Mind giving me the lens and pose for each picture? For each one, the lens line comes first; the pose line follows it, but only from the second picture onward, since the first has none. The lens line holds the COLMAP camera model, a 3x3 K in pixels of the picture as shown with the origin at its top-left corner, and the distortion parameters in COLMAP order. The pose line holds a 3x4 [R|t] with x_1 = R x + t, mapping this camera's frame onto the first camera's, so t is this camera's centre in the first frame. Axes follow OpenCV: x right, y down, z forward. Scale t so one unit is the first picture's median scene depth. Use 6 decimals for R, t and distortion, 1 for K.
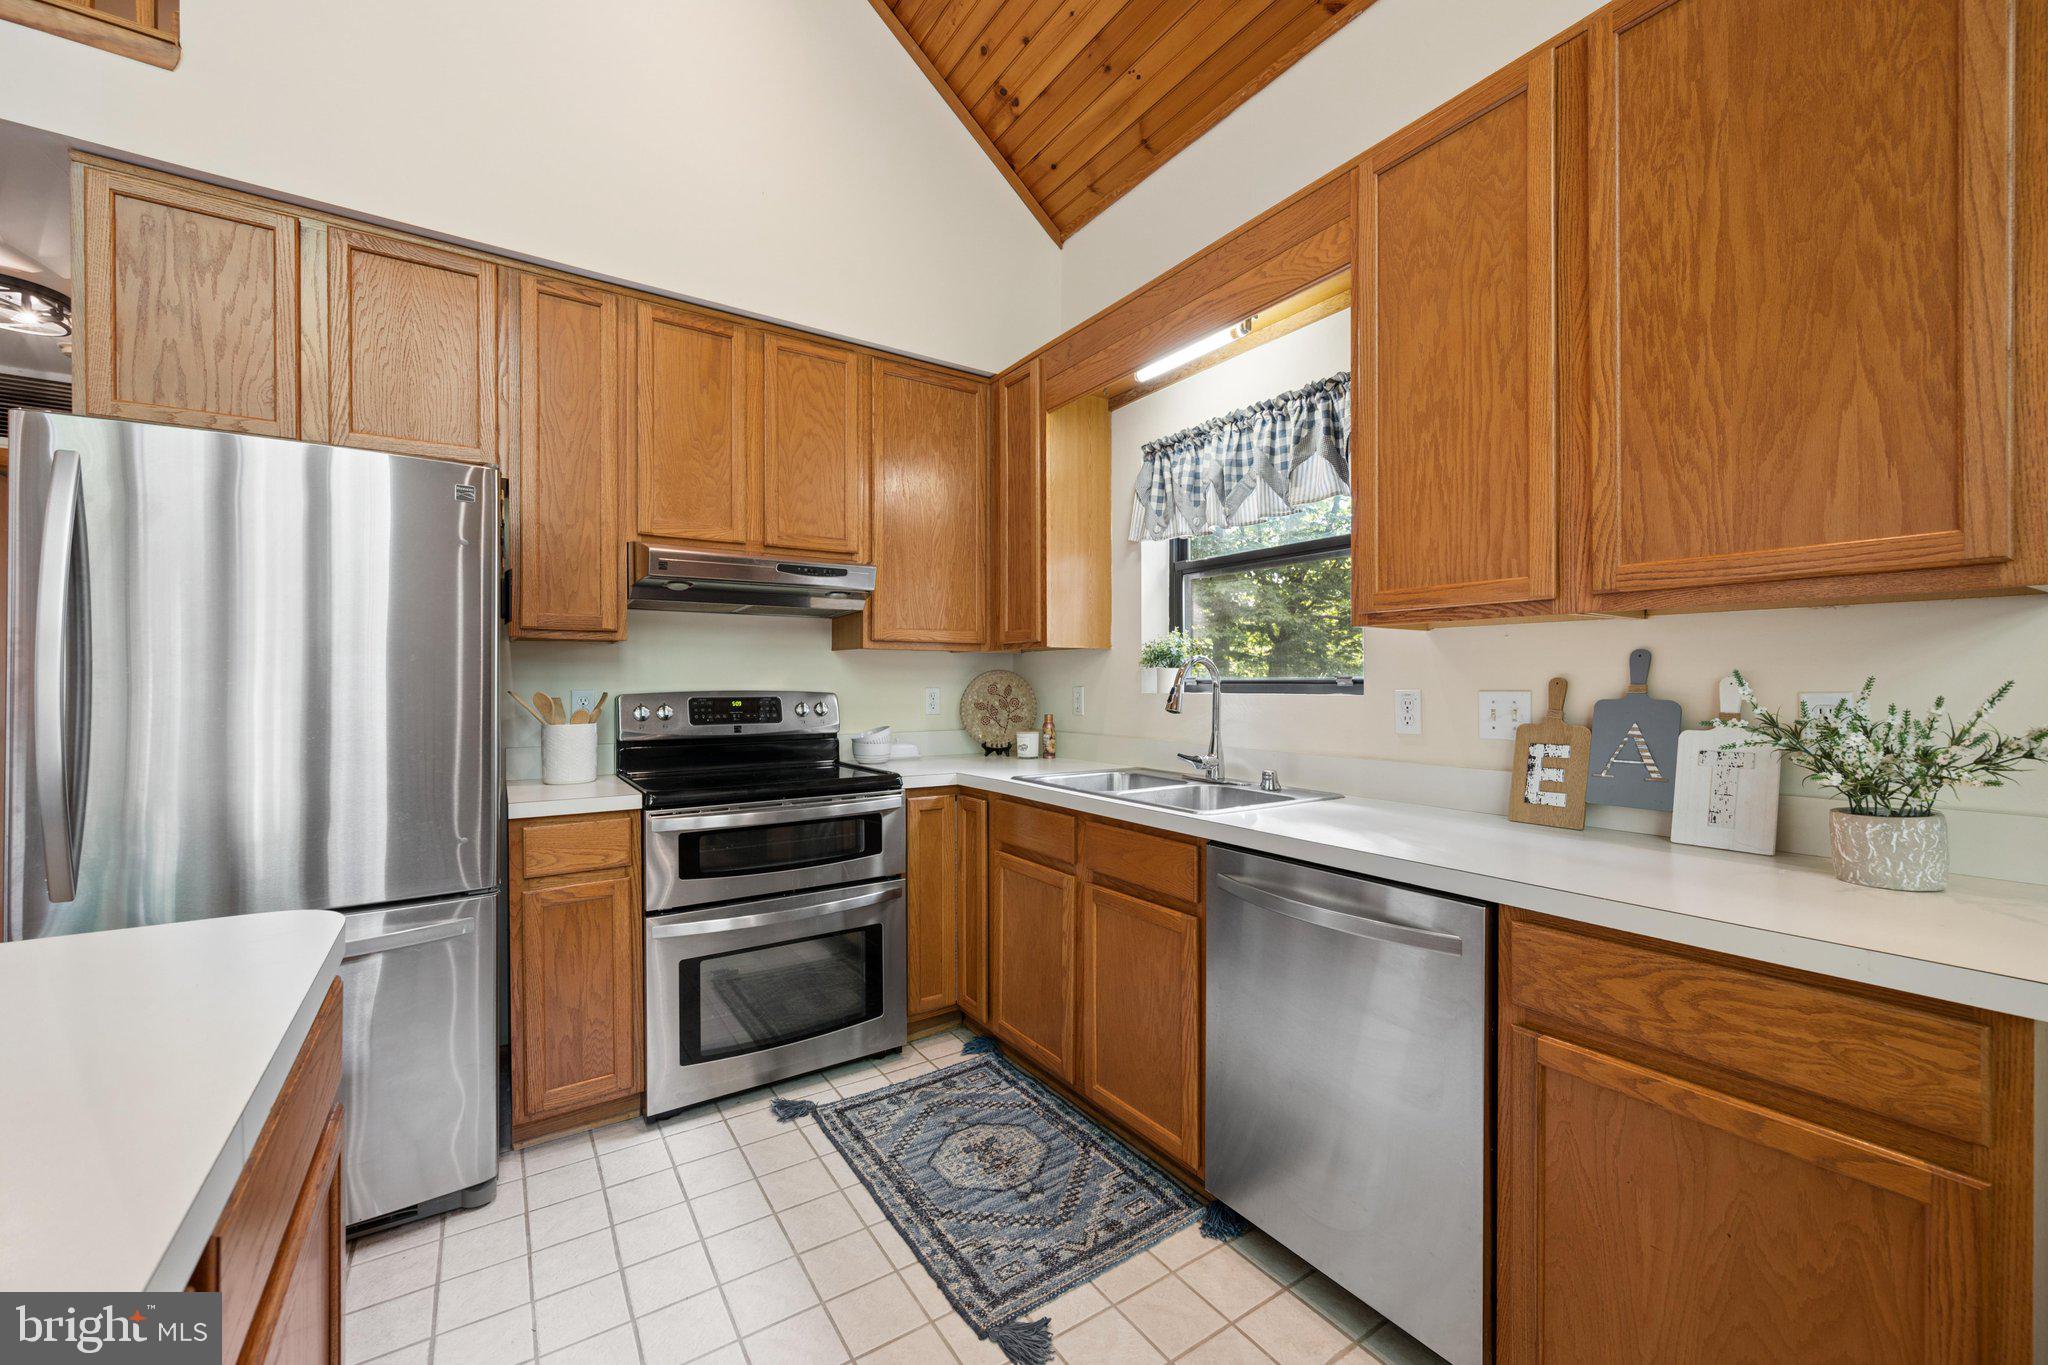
lens RADIAL K [[800.8, 0, 1024.0], [0, 800.8, 682.5], [0, 0, 1]] dist [-0.003121, 0.000632]
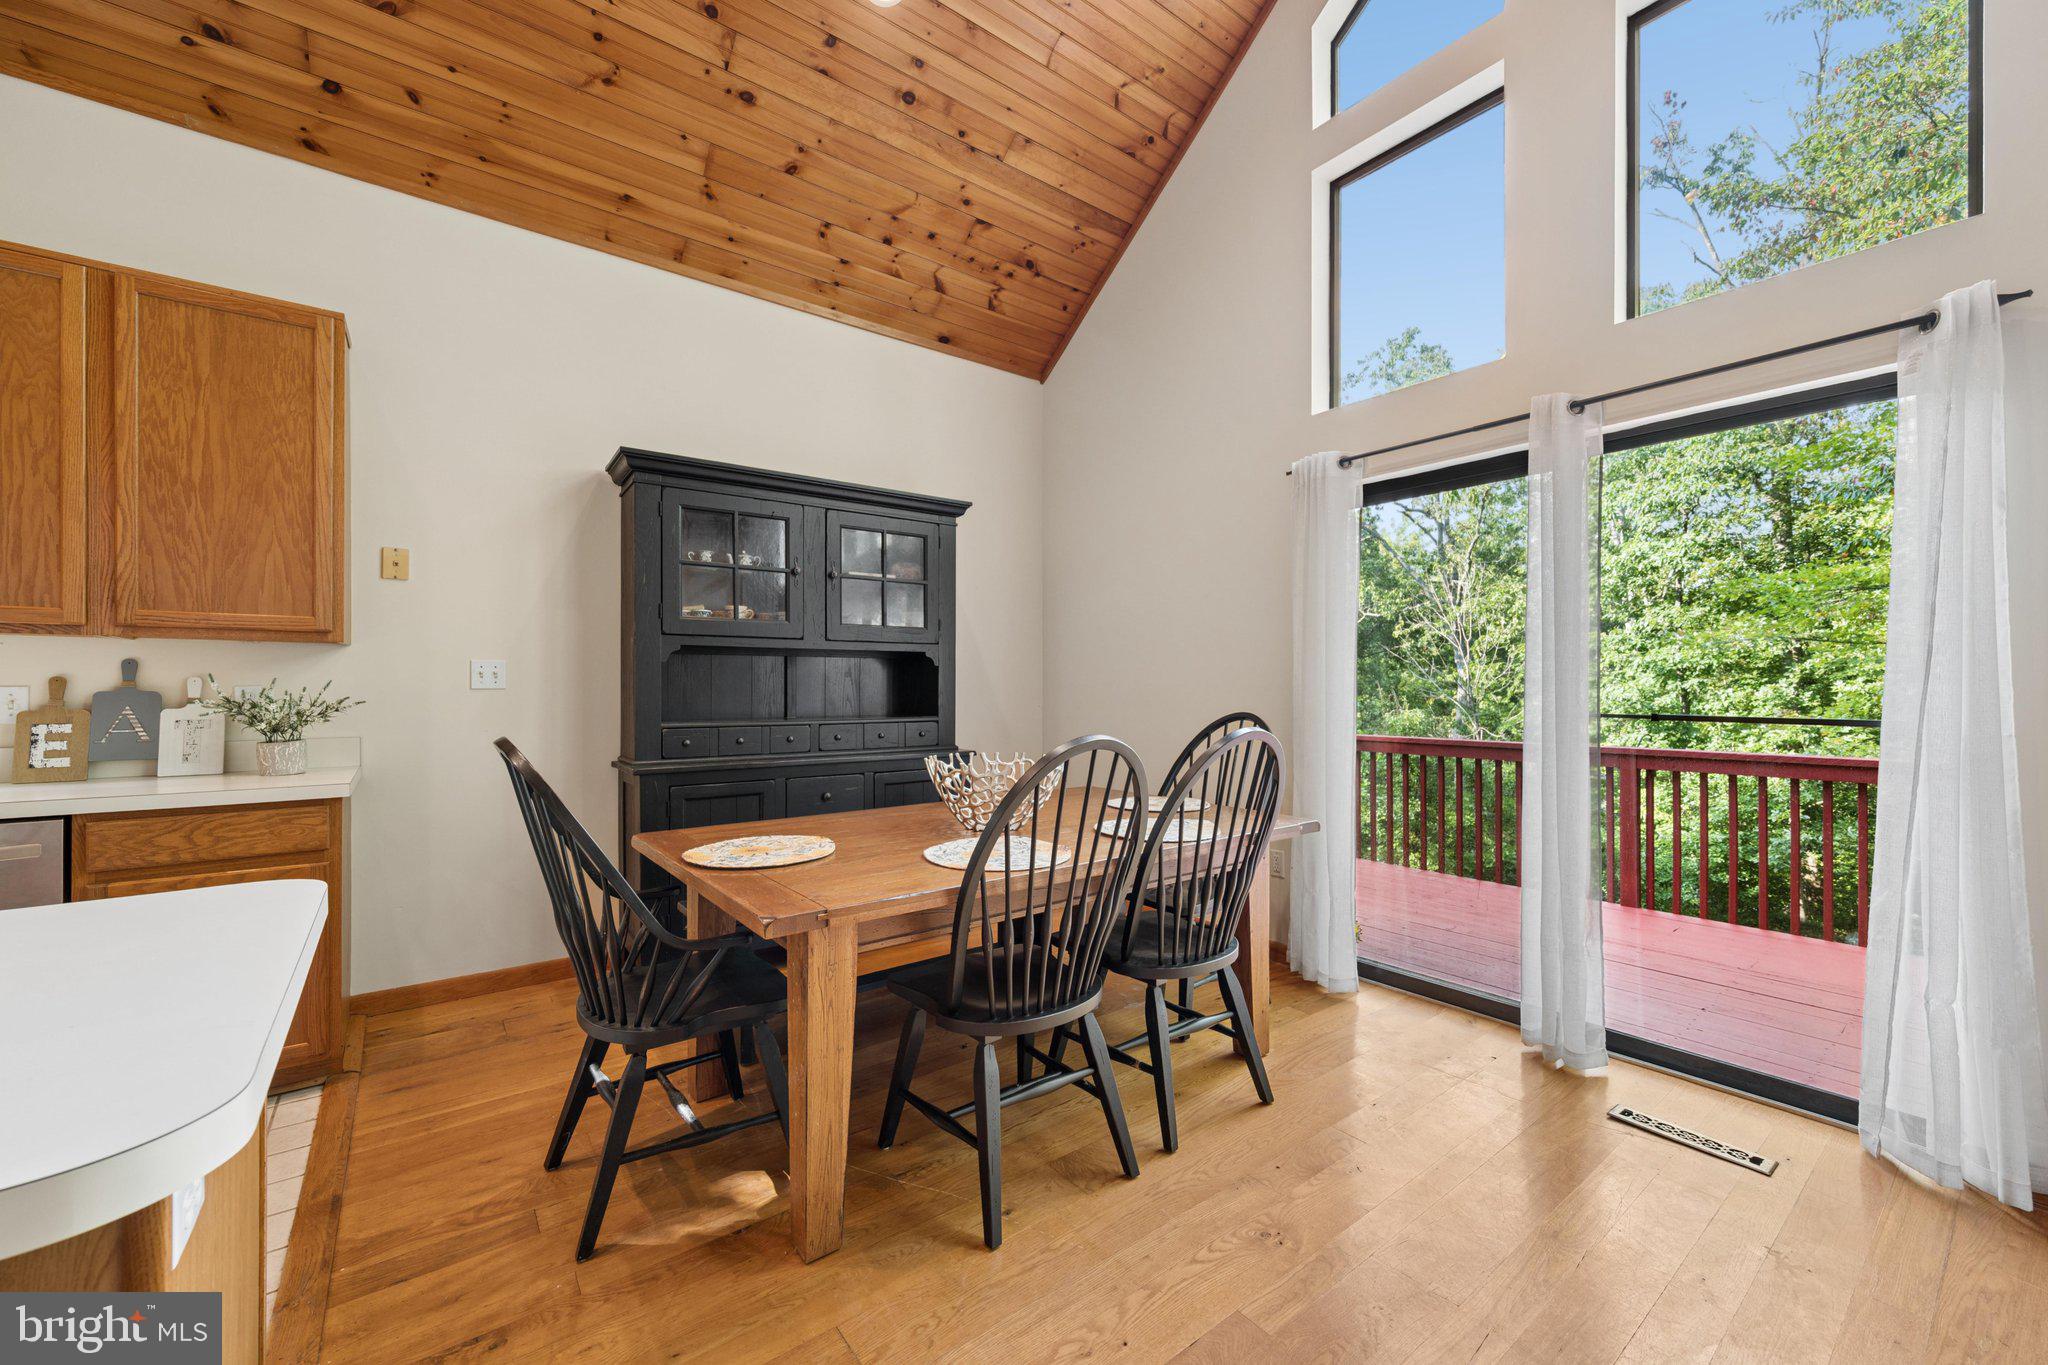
lens RADIAL K [[801.1, 0, 1025.2], [0, 801.1, 686.7], [0, 0, 1]] dist [-0.003209, 0.000516]
pose [[-0.064956, -0.001956, 0.997886, -0.702420], [-0.002039, 0.999996, 0.001828, 0.005141], [-0.997886, -0.001916, -0.064959, -0.502593]]
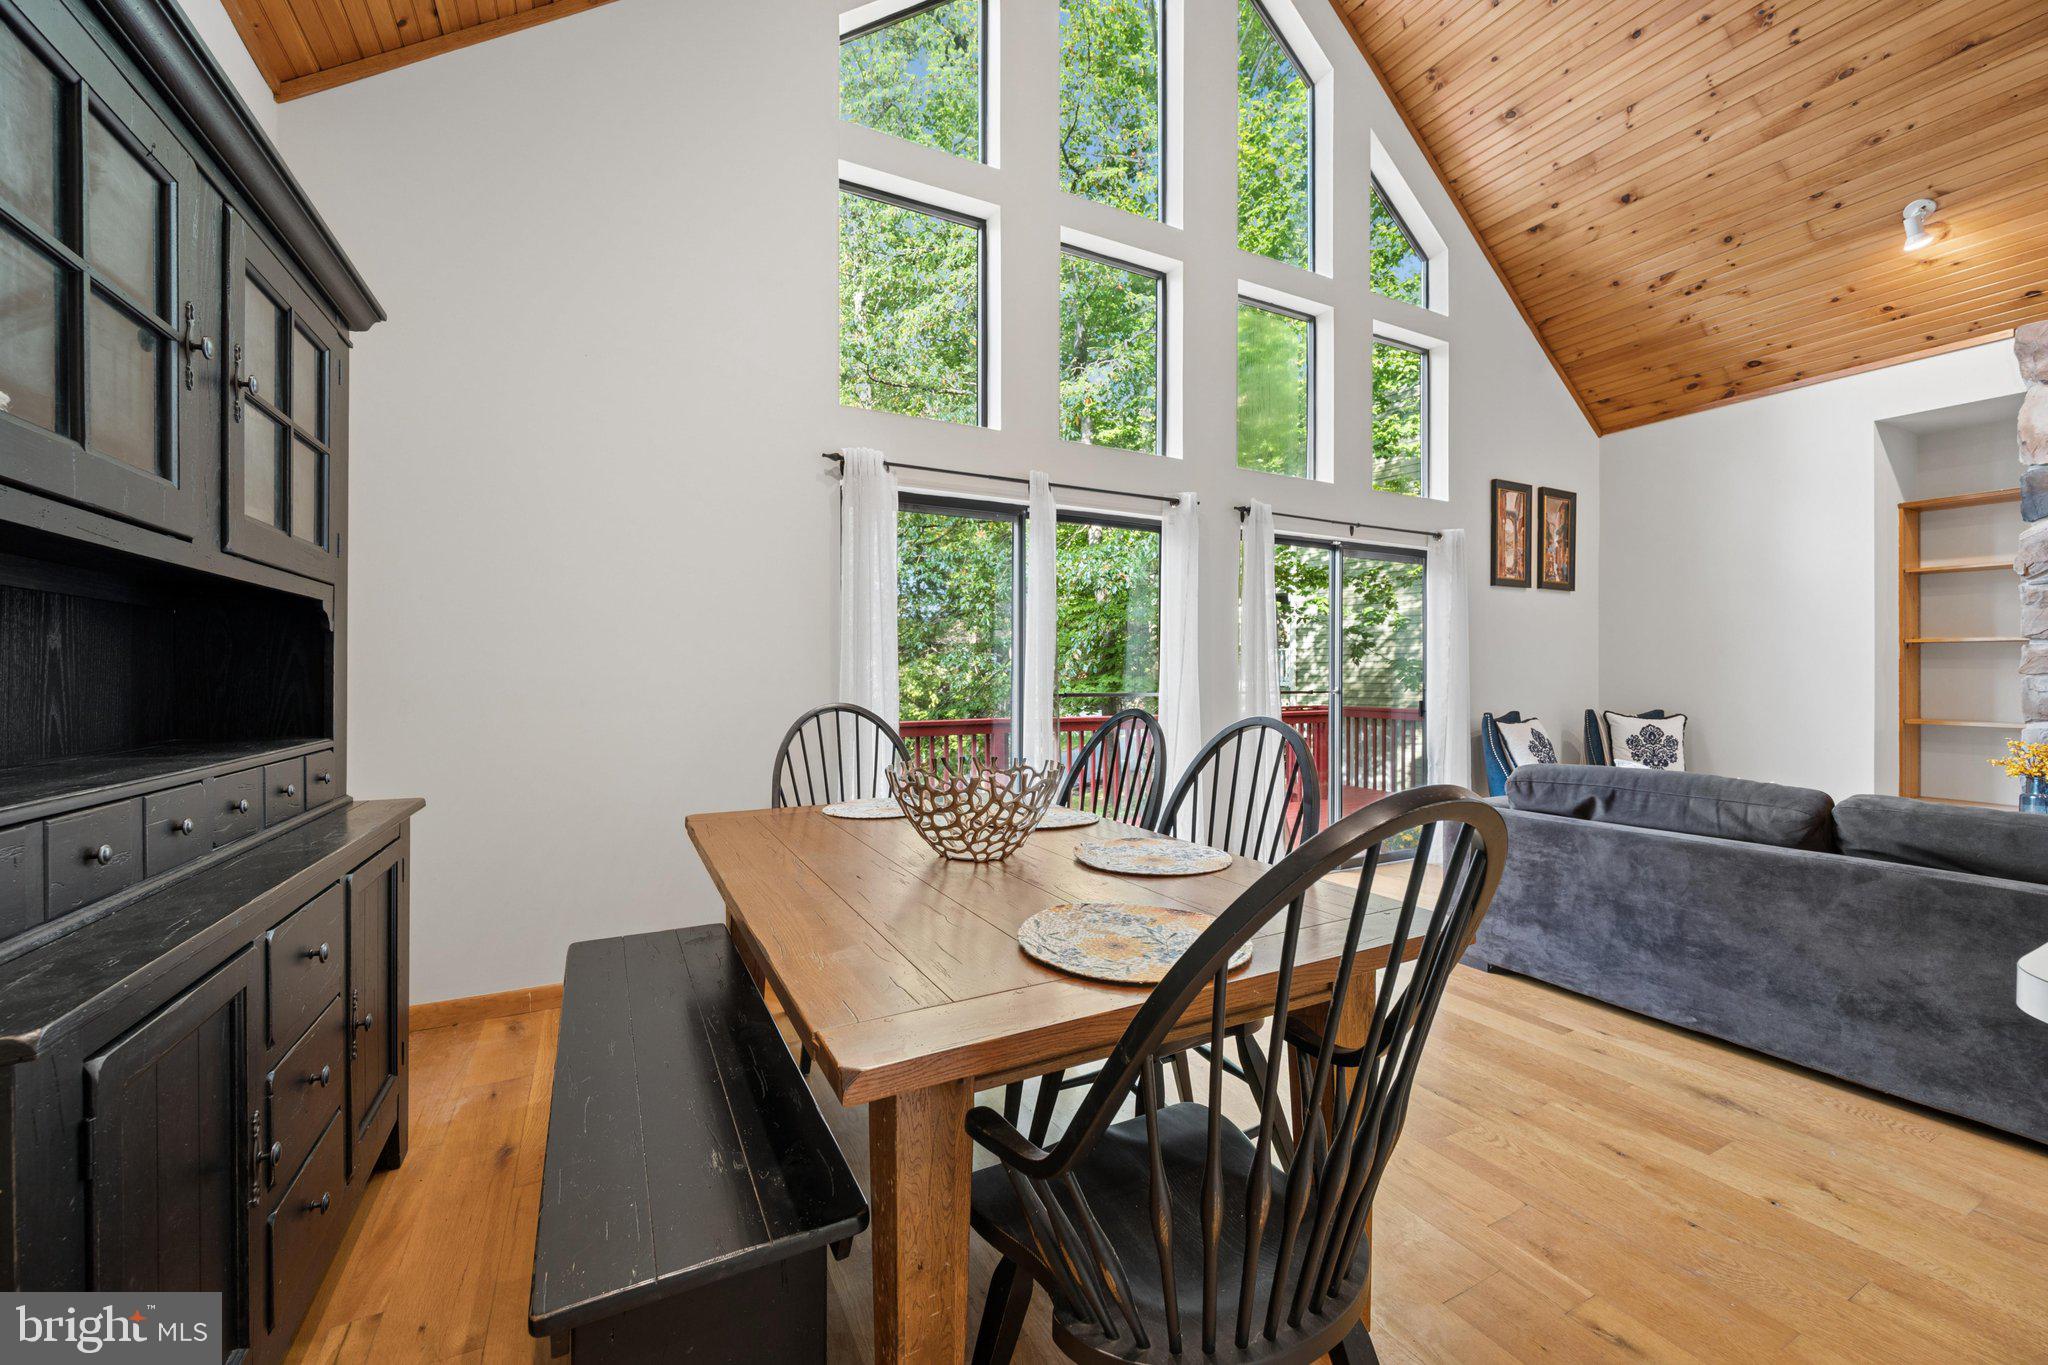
lens RADIAL K [[802.3, 0, 1024.8], [0, 802.3, 679.9], [0, 0, 1]] dist [-0.002881, 0.000493]
pose [[-0.993528, -0.001831, 0.113574, 0.320329], [-0.001735, 0.999998, 0.000944, 0.013924], [-0.113575, 0.000741, -0.993529, 0.398462]]
